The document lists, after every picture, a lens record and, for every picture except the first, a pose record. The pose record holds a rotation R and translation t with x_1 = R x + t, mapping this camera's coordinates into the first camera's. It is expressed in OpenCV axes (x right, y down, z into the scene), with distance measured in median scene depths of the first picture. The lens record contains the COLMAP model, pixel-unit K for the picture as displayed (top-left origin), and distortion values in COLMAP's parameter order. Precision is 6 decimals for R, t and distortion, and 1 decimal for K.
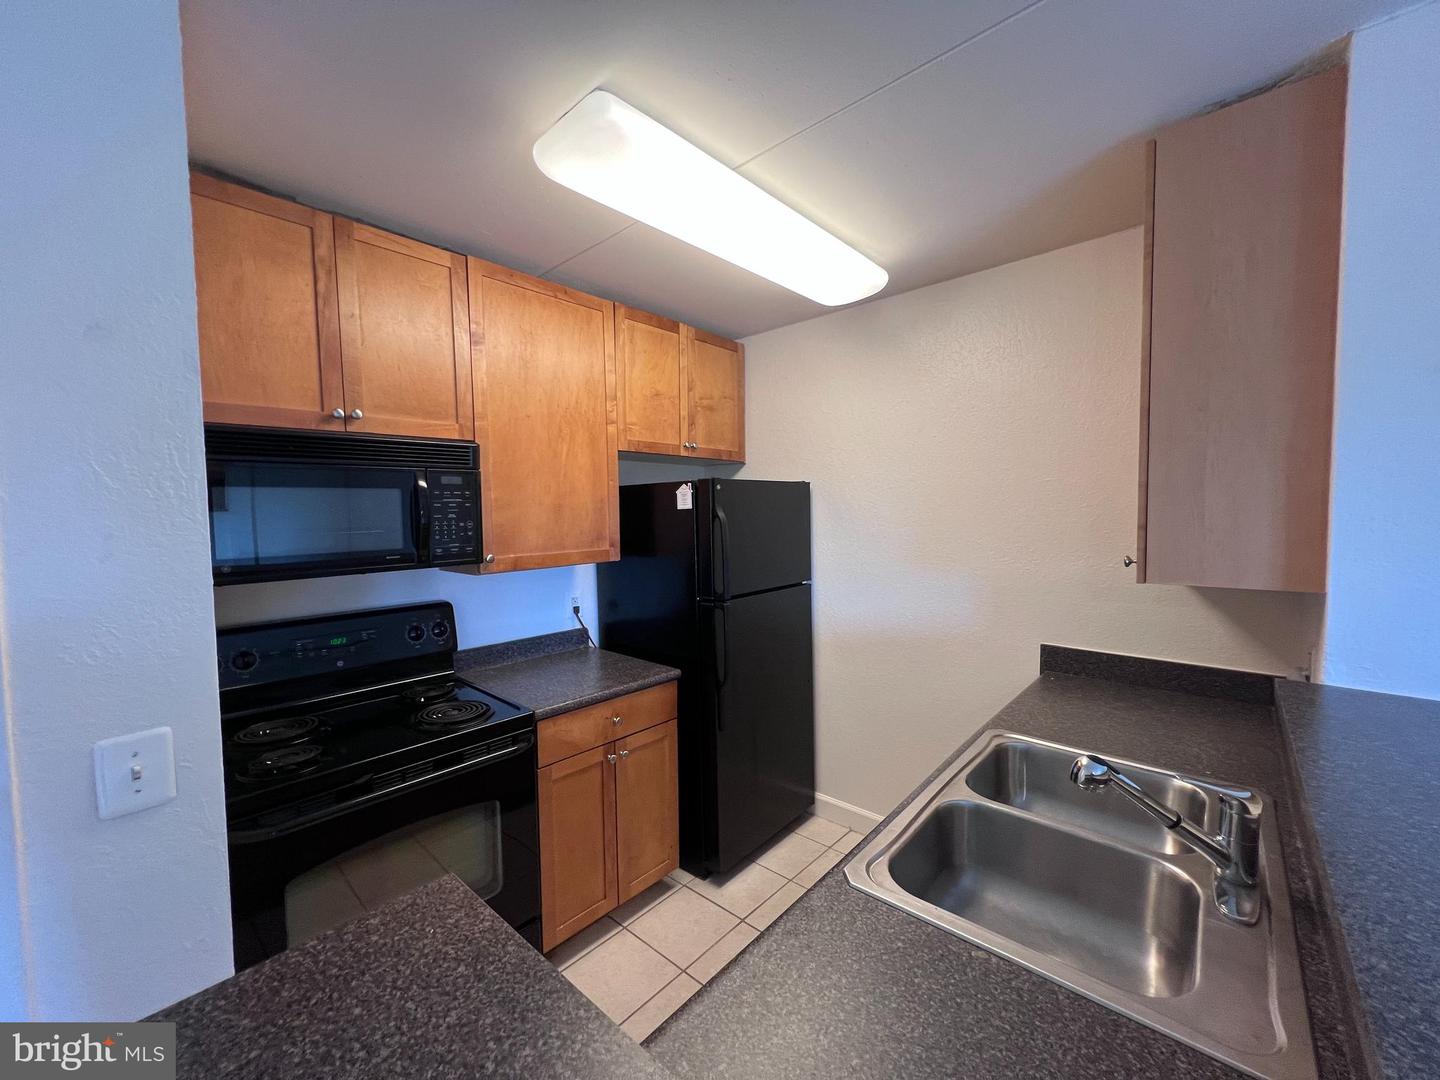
lens RADIAL K [[577.5, 0, 716.4], [0, 577.5, 545.1], [0, 0, 1]] dist [-0.003374, 0.001535]
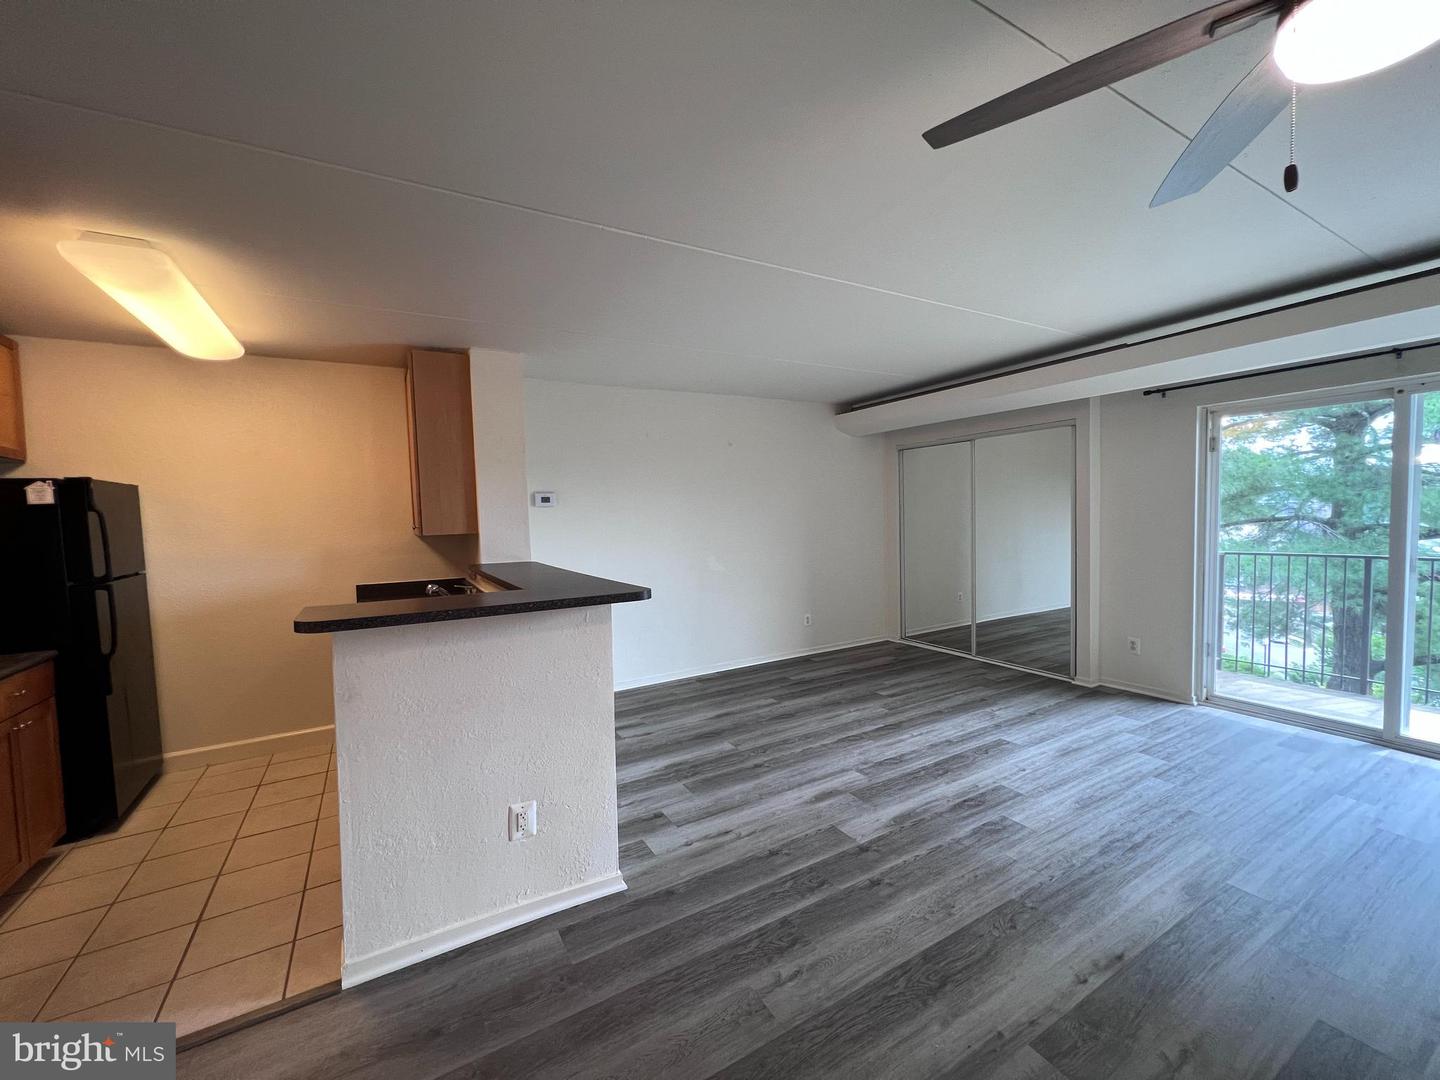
lens RADIAL K [[577.5, 0, 717.0], [0, 577.5, 544.7], [0, 0, 1]] dist [-0.003374, 0.001535]
pose [[0.303094, -0.045758, 0.951861, -0.698699], [0.080344, 0.996517, 0.022322, 0.090430], [-0.949568, 0.069710, 0.305715, -0.528992]]
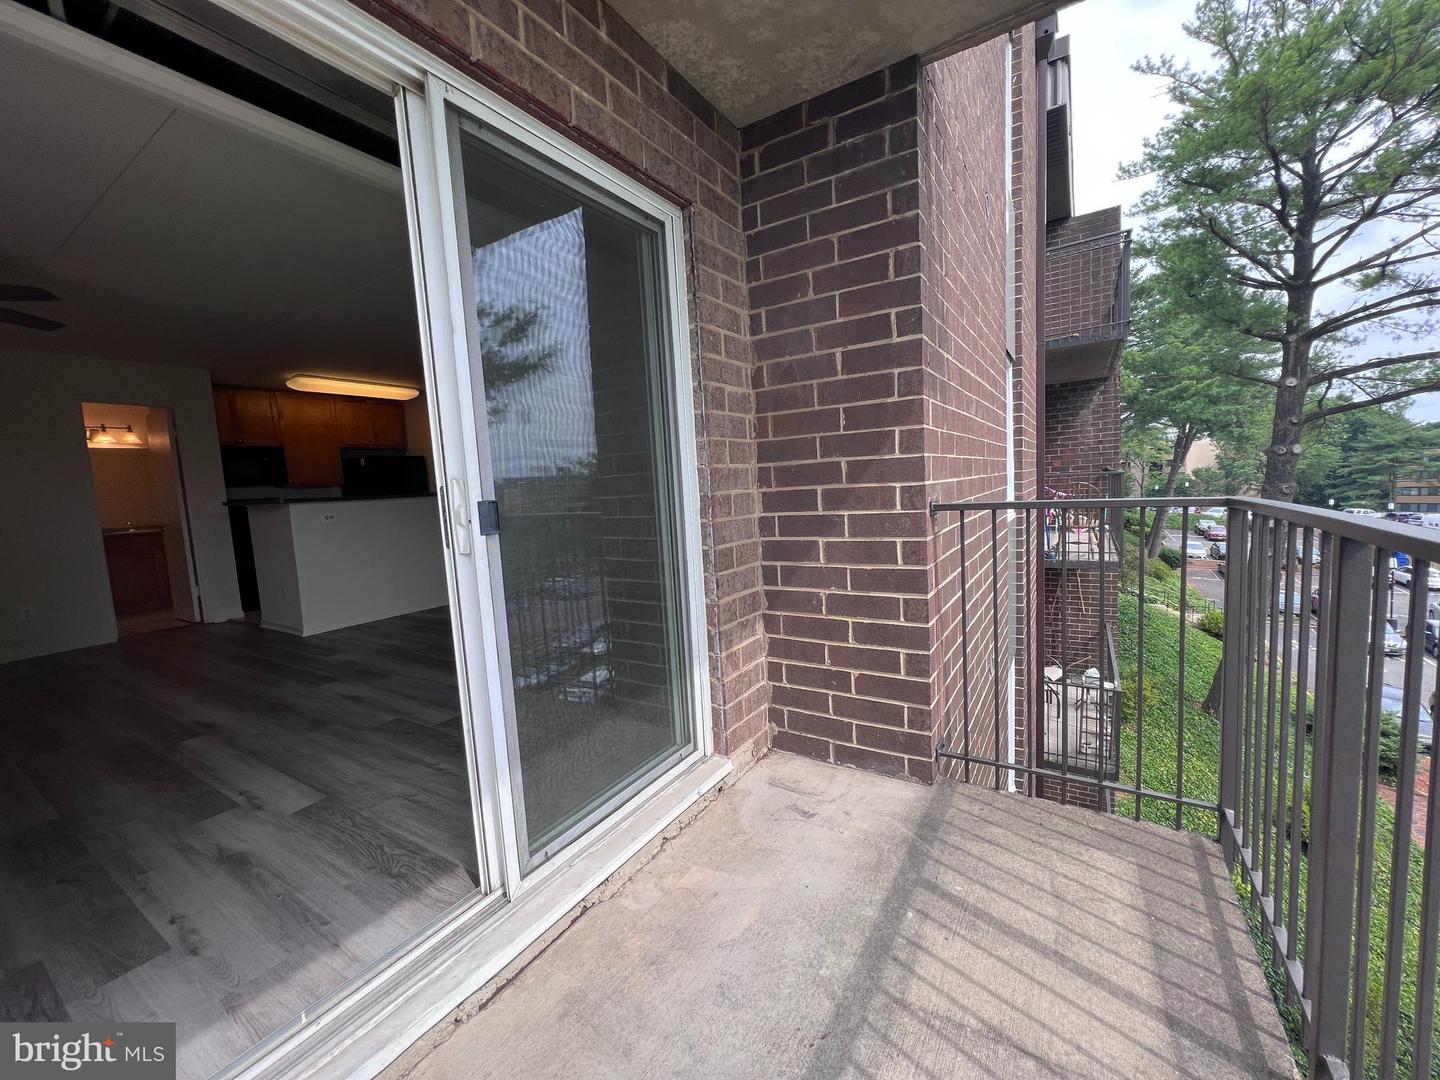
lens RADIAL K [[577.5, 0, 715.8], [0, 577.5, 541.4], [0, 0, 1]] dist [-0.003374, 0.001535]
pose [[0.984801, -0.056657, 0.164186, 1.253104], [0.051386, 0.998023, 0.036180, 0.320113], [-0.165911, -0.027194, 0.985766, -2.319067]]
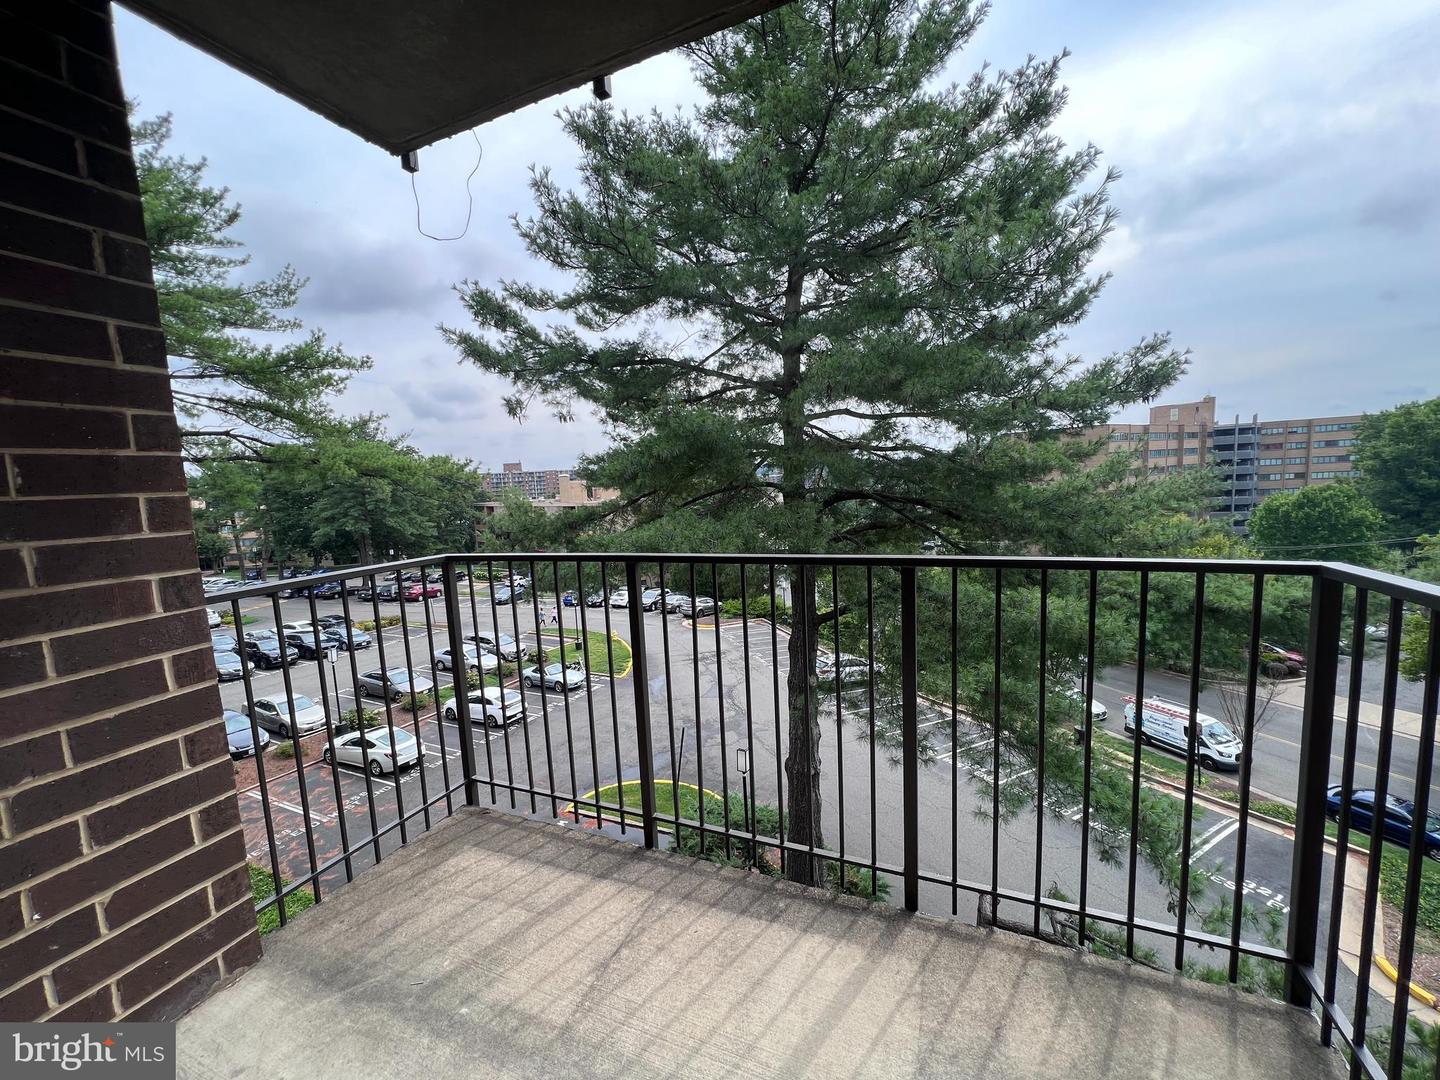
lens RADIAL K [[577.5, 0, 715.5], [0, 577.5, 543.5], [0, 0, 1]] dist [-0.003374, 0.001535]
pose [[-0.315183, -0.078651, 0.945766, 0.912370], [0.114180, 0.986178, 0.120063, 0.236712], [-0.942137, 0.145830, -0.301846, -1.849627]]
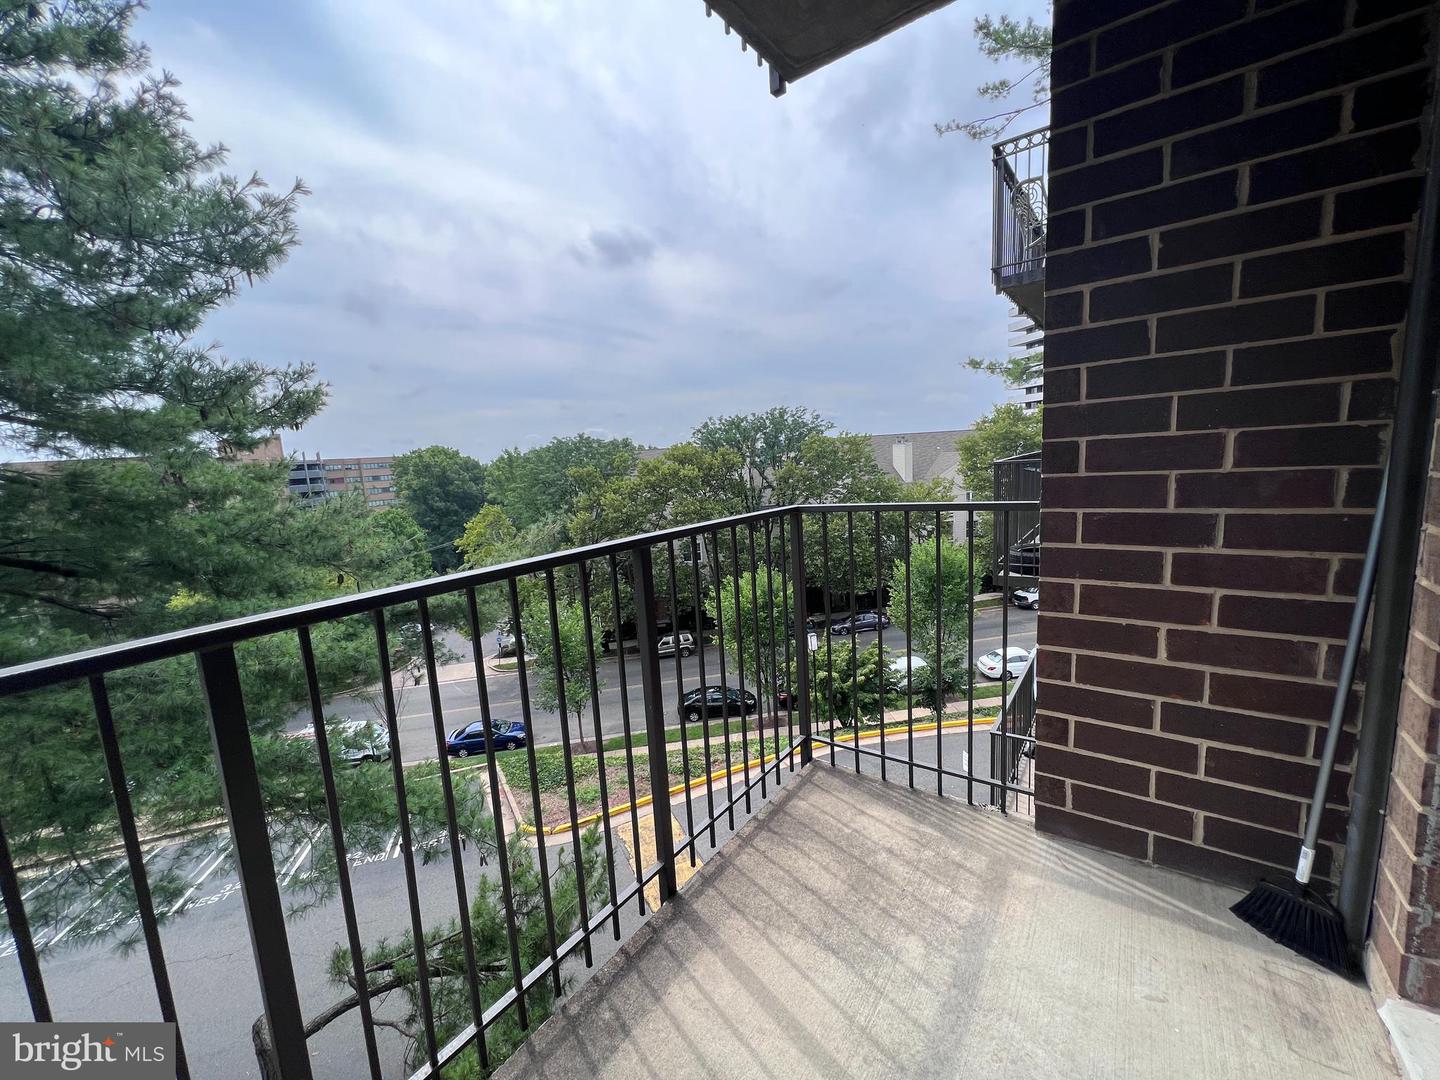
lens RADIAL K [[577.5, 0, 716.1], [0, 577.5, 540.8], [0, 0, 1]] dist [-0.003374, 0.001535]
pose [[-0.991623, 0.090615, -0.092049, 1.477786], [0.070340, 0.976532, 0.203564, 0.240079], [0.108335, 0.195384, -0.974725, -1.610638]]
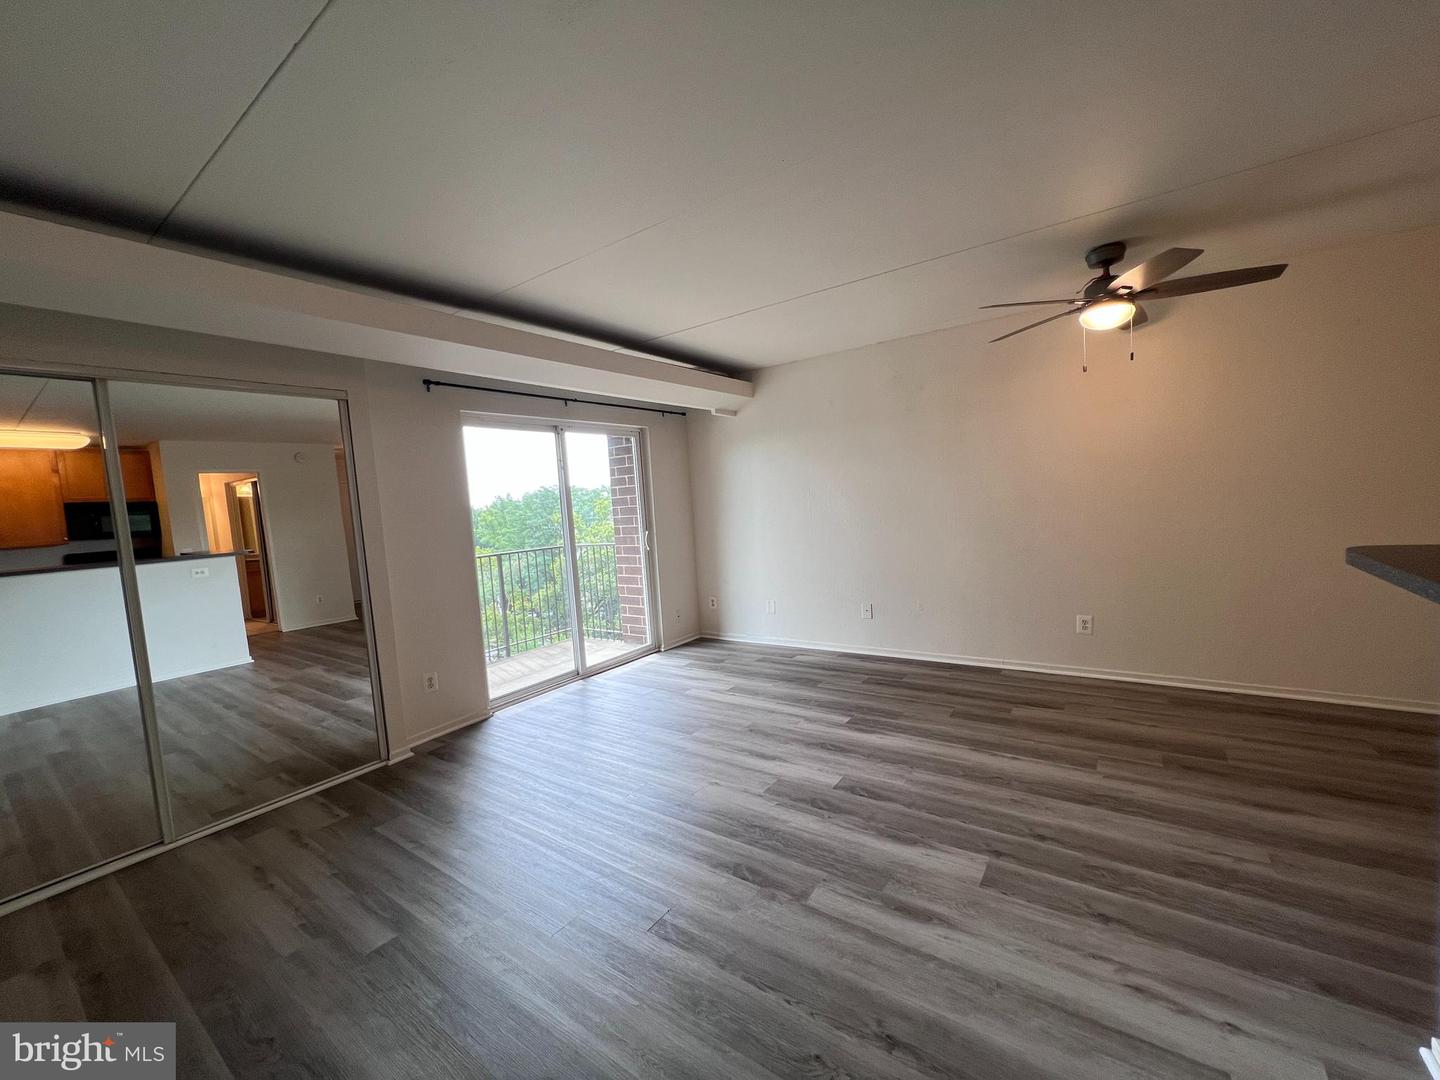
lens RADIAL K [[577.5, 0, 717.1], [0, 577.5, 539.3], [0, 0, 1]] dist [-0.003374, 0.001535]
pose [[-0.989943, 0.091358, -0.108016, 0.813932], [0.076879, 0.988351, 0.131346, 0.039955], [0.118757, 0.121721, -0.985434, 0.346340]]
